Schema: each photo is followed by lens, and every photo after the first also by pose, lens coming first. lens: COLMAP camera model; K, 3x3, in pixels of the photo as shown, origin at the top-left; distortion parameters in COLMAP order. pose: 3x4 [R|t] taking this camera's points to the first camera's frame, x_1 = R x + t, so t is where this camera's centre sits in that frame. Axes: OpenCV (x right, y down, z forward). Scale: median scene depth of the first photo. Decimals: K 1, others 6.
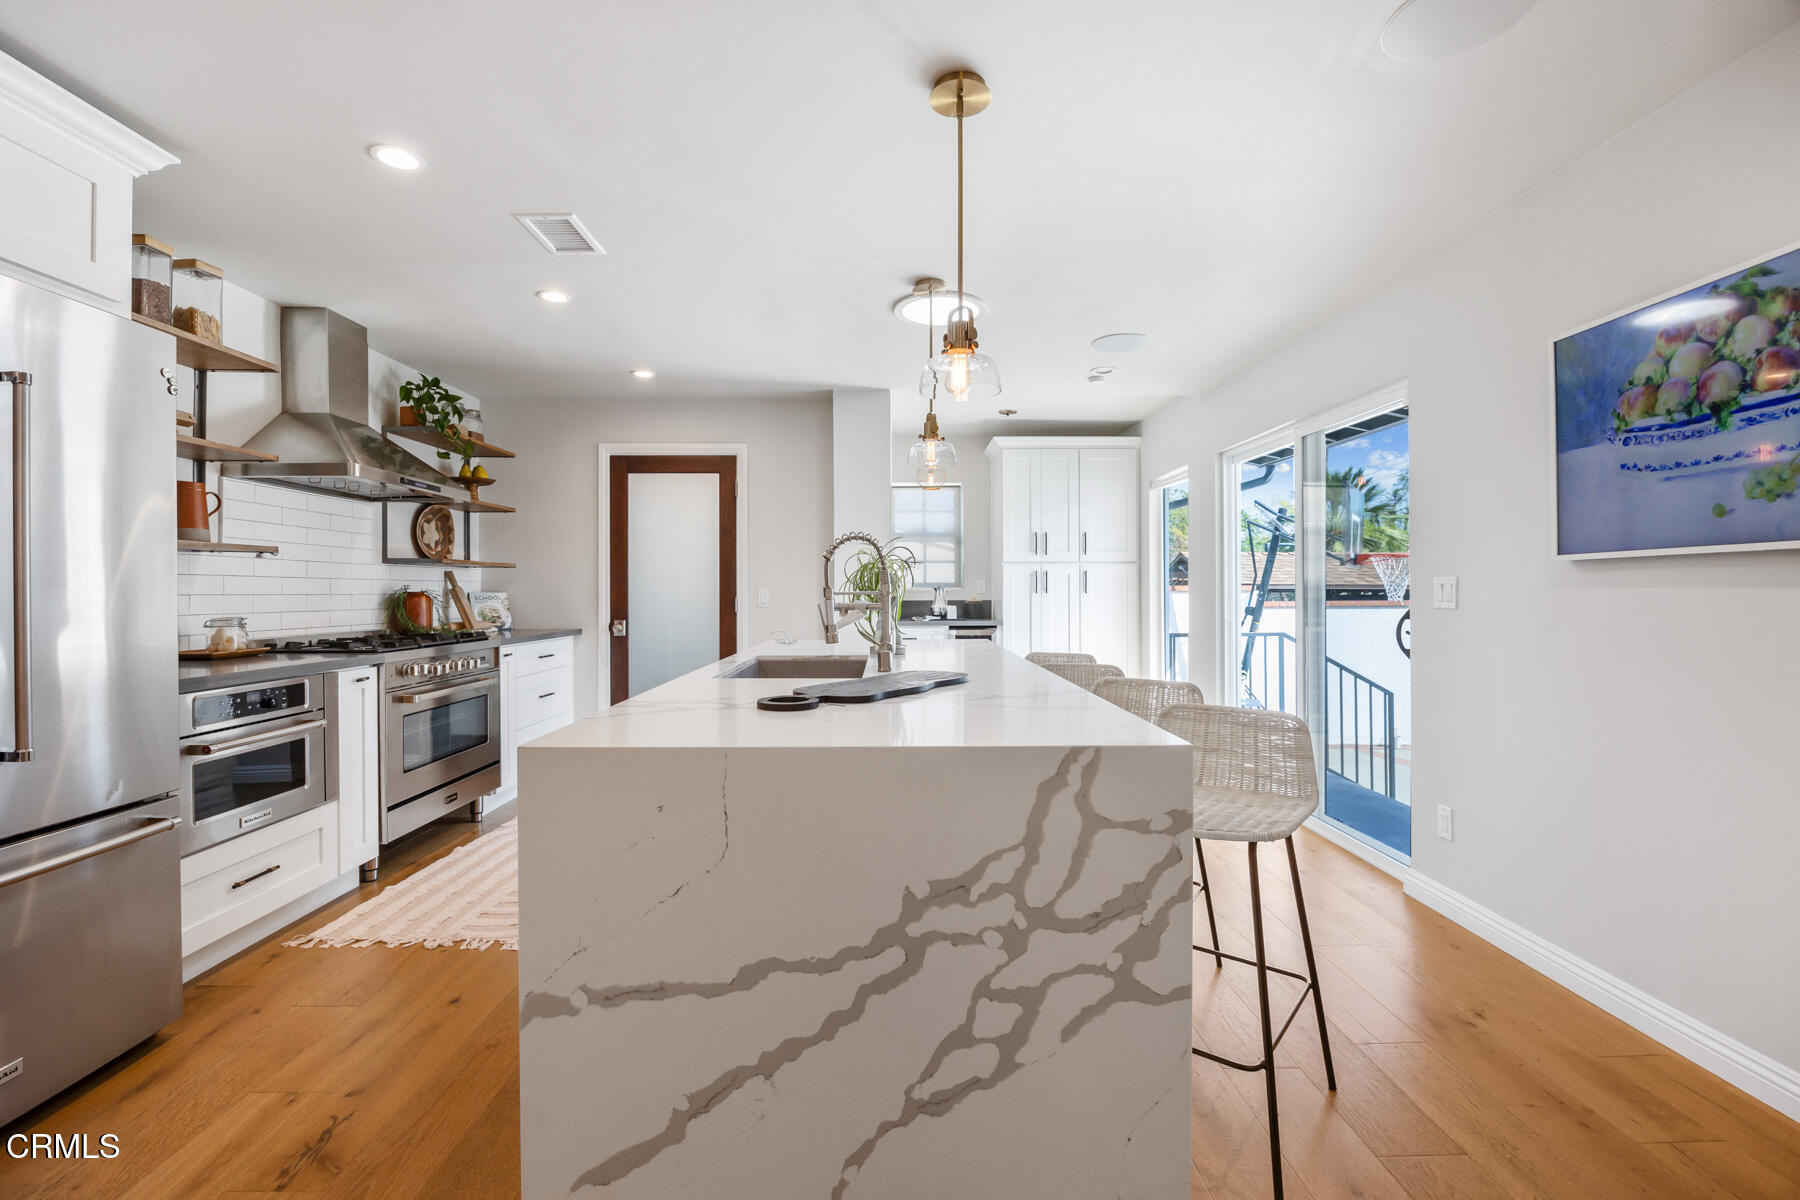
lens RADIAL K [[783.2, 0, 899.1], [0, 783.2, 597.2], [0, 0, 1]] dist [-0.014349, 0.000699]
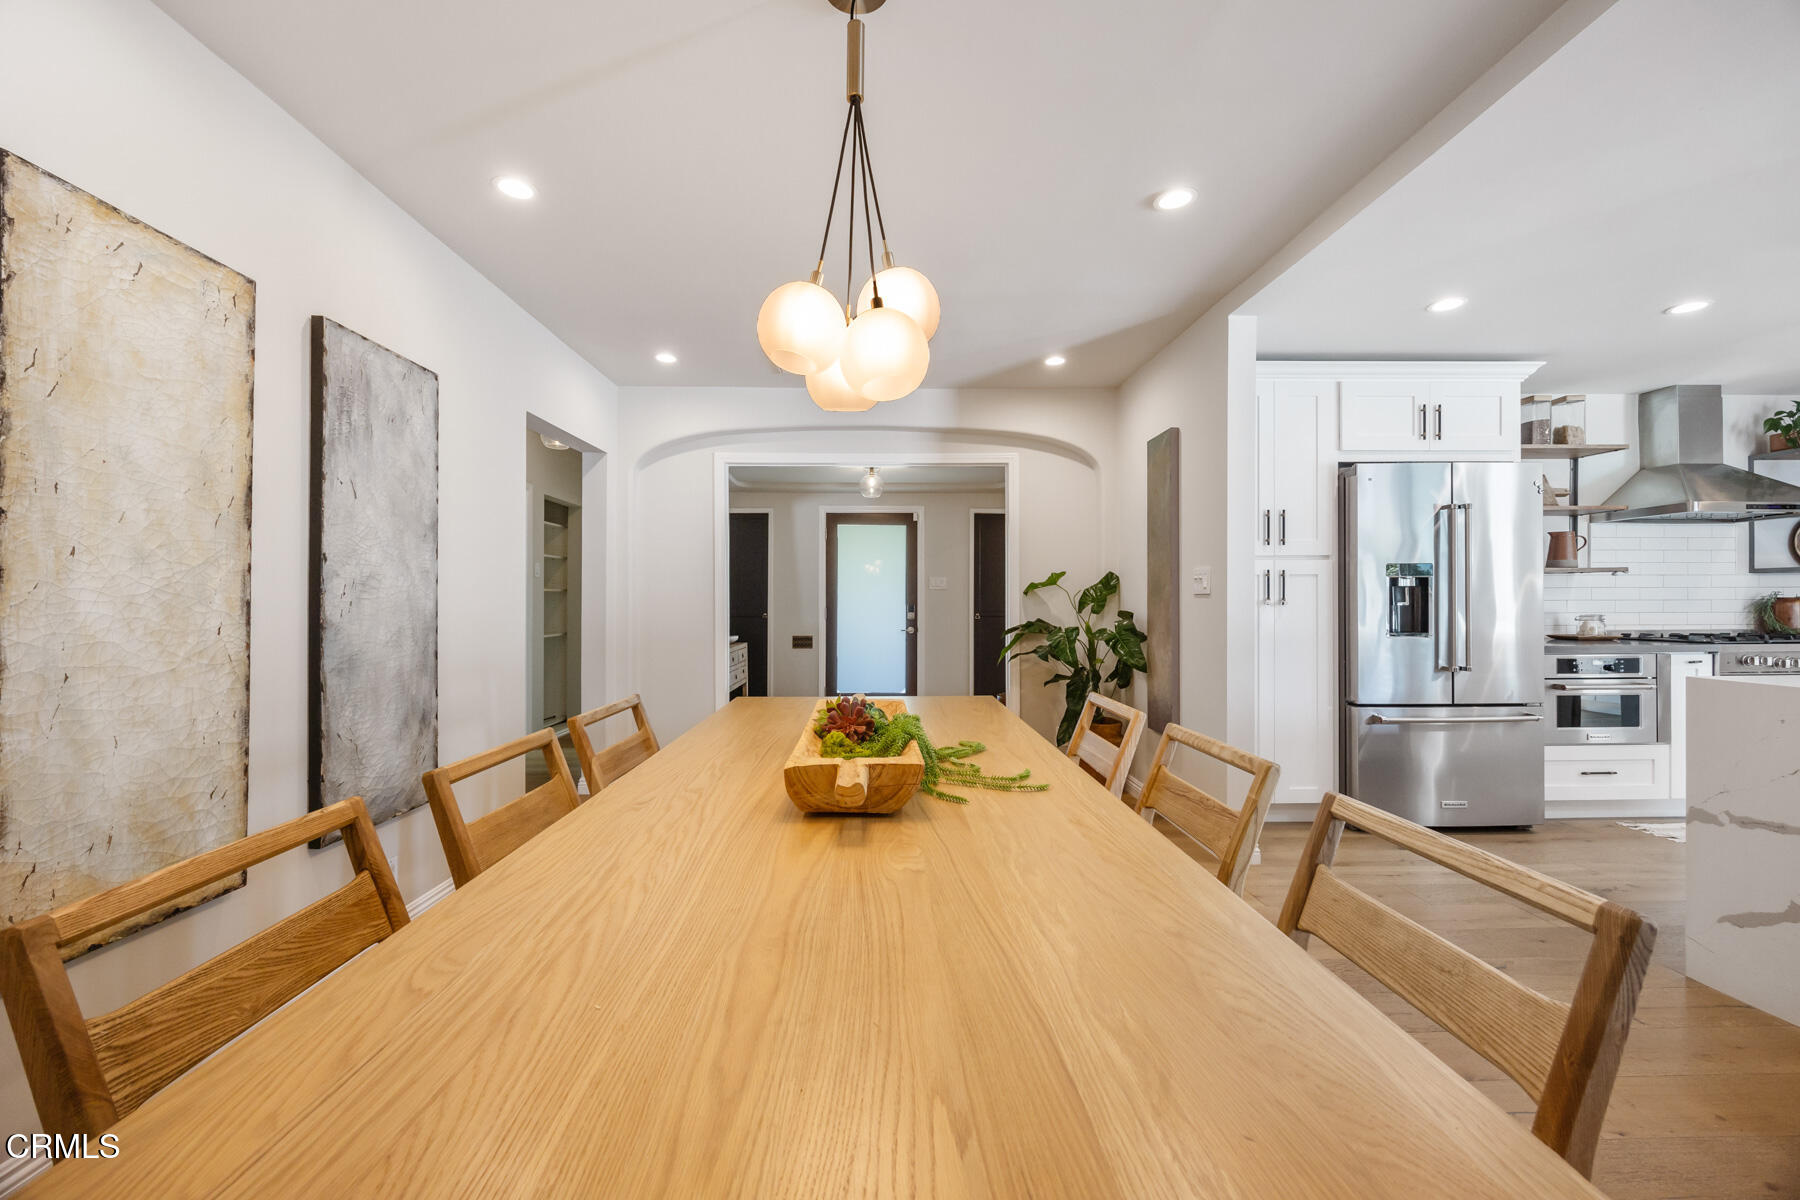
lens RADIAL K [[694.5, 0, 914.6], [0, 694.5, 603.1], [0, 0, 1]] dist [0.011658, 0.000014]
pose [[0.032127, 0.003806, -0.999477, 0.704213], [-0.004920, 0.999981, 0.003650, 0.006986], [0.999472, 0.004800, 0.032145, -0.571325]]
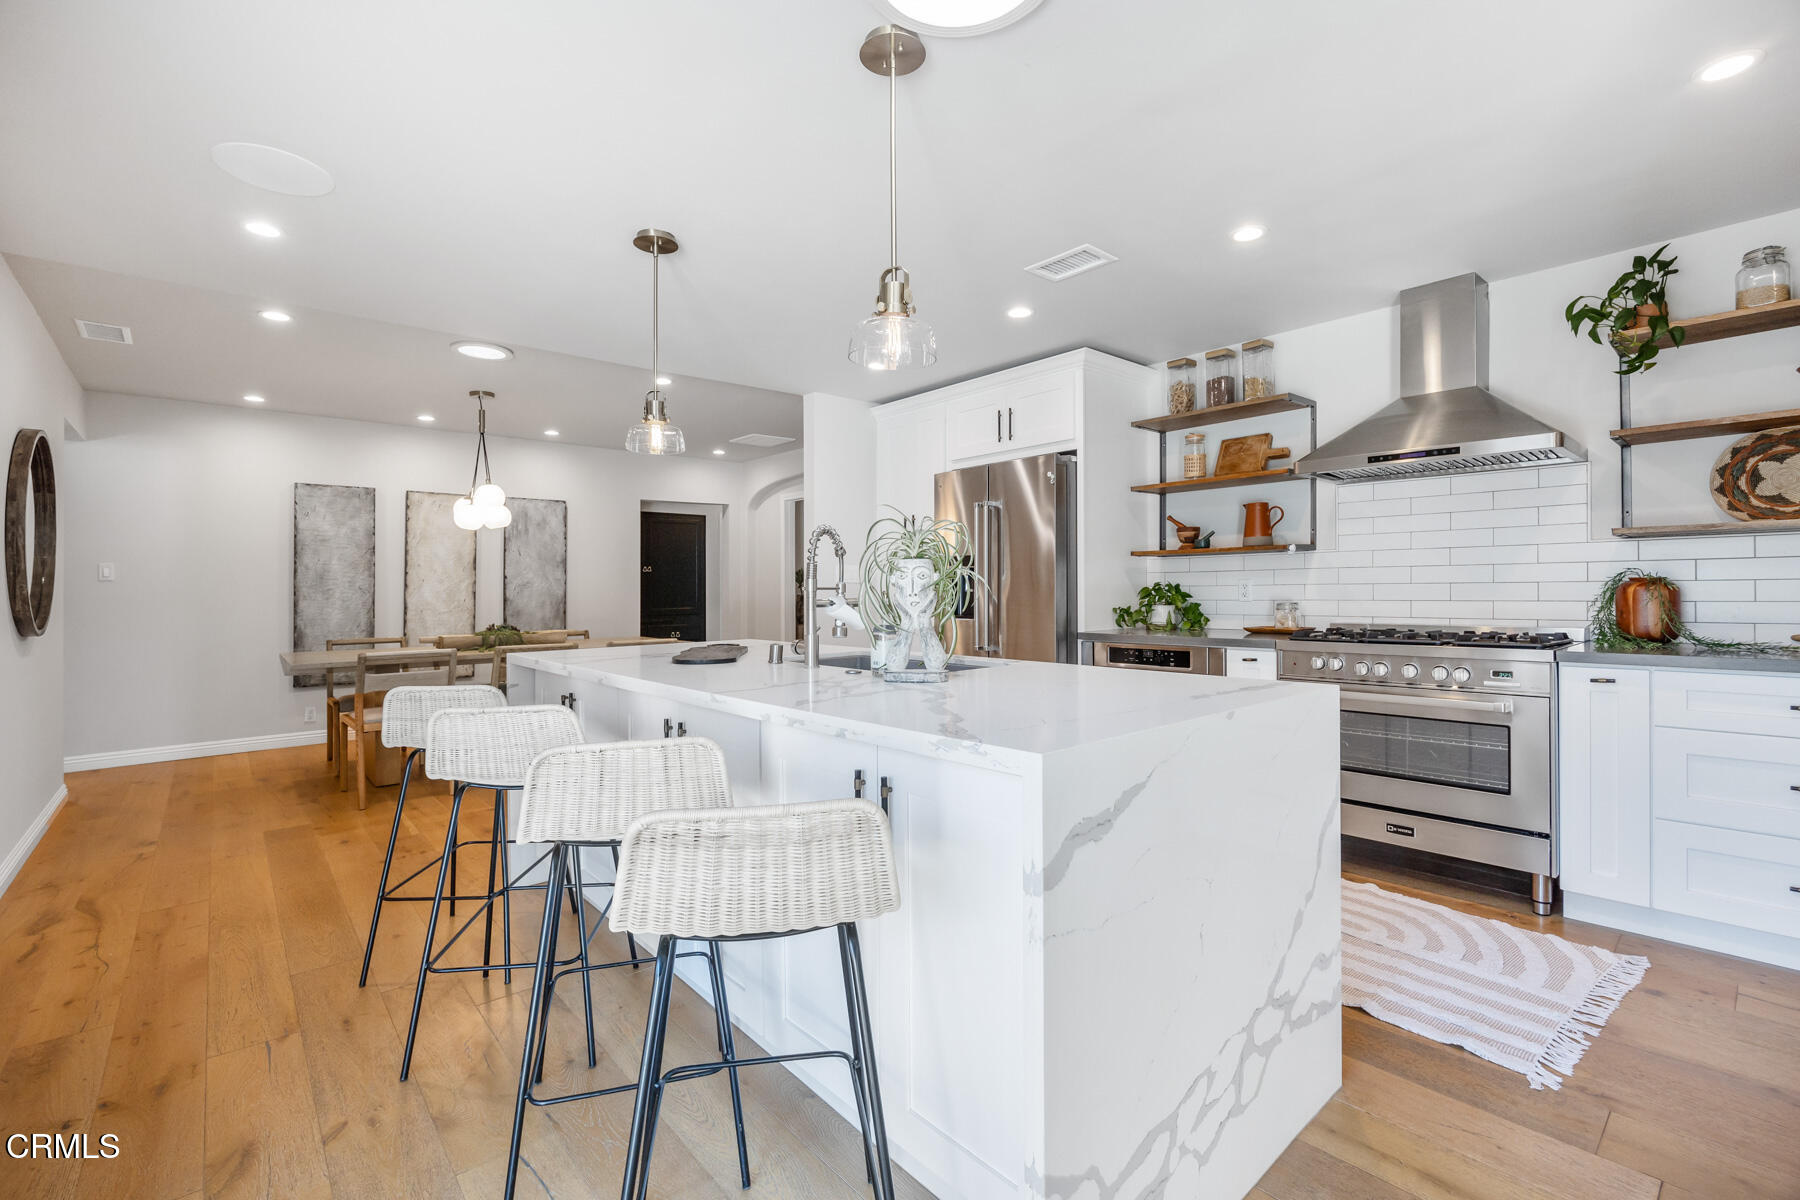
lens RADIAL K [[795.1, 0, 904.4], [0, 795.1, 583.2], [0, 0, 1]] dist [0.000718, 0.000098]
pose [[-0.753624, 0.004743, -0.657289, 0.633726], [0.006441, 0.999979, -0.000170, -0.011969], [0.657274, -0.004362, -0.753639, 2.180815]]
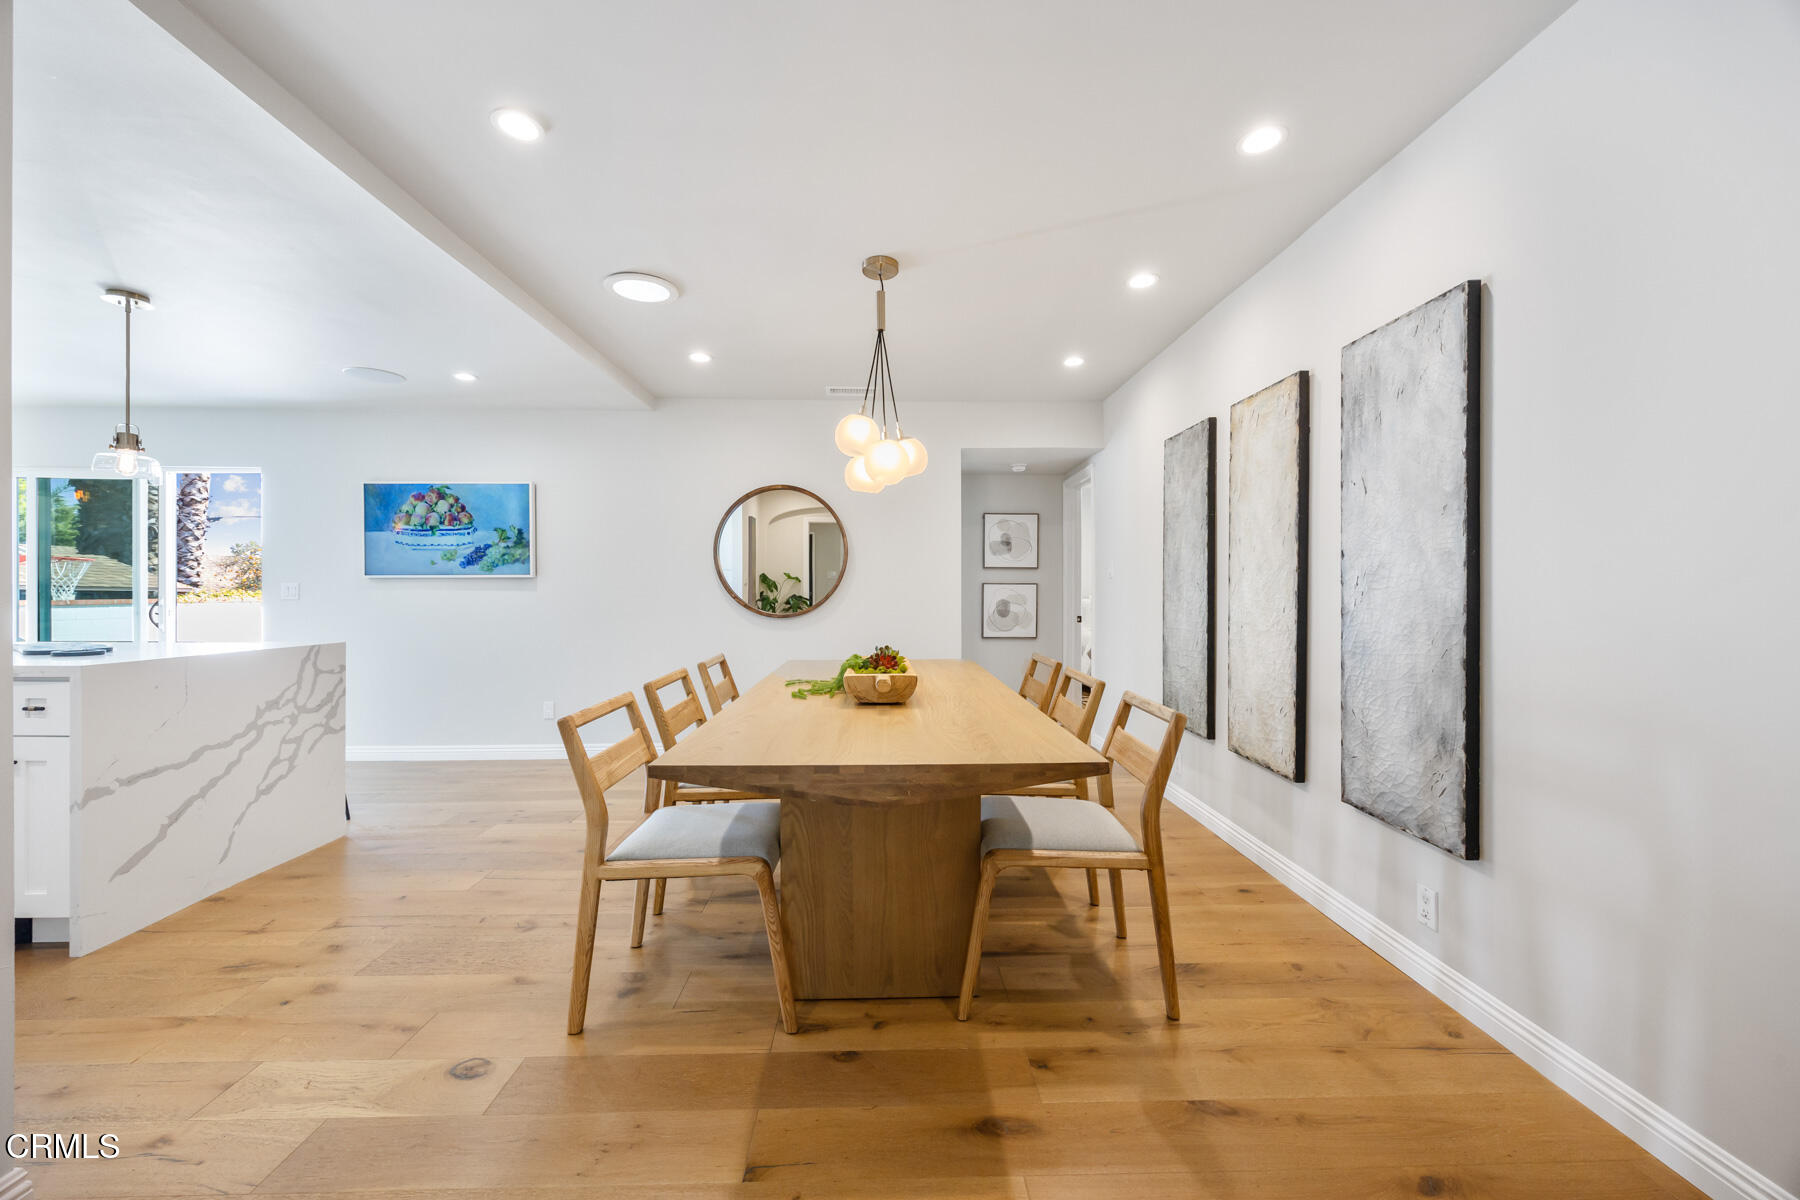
lens RADIAL K [[692.8, 0, 914.2], [0, 692.8, 589.3], [0, 0, 1]] dist [-0.007103, 0.000536]
pose [[-0.028824, 0.005788, 0.999568, -1.354922], [0.005866, 0.999967, -0.005621, 0.010932], [-0.999567, 0.005701, -0.028857, -0.632026]]
